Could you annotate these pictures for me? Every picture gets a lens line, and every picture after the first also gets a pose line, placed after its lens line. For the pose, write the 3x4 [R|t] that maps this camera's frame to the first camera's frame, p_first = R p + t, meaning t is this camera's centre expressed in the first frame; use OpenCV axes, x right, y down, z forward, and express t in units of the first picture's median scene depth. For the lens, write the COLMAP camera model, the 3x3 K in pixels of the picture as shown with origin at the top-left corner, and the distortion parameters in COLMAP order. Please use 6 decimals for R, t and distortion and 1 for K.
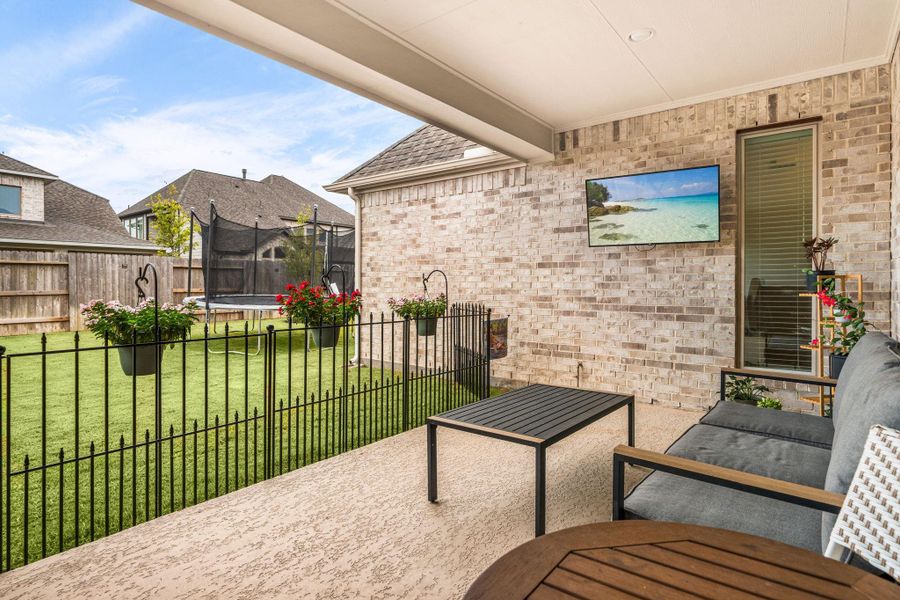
lens RADIAL K [[486.2, 0, 449.3], [0, 486.2, 294.9], [0, 0, 1]] dist [0.000682, -0.000975]
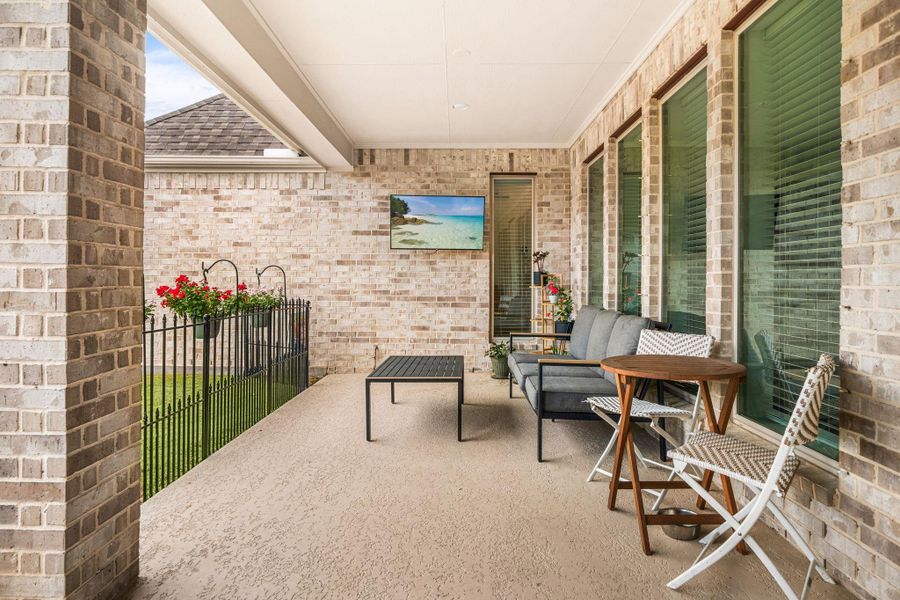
lens RADIAL K [[551.9, 0, 450.6], [0, 551.9, 293.4], [0, 0, 1]] dist [0.000641, 0.000088]
pose [[0.792509, -0.009489, 0.609786, -0.435627], [0.008952, 0.999952, 0.003926, 0.008836], [-0.609794, 0.002348, 0.792556, -0.191442]]
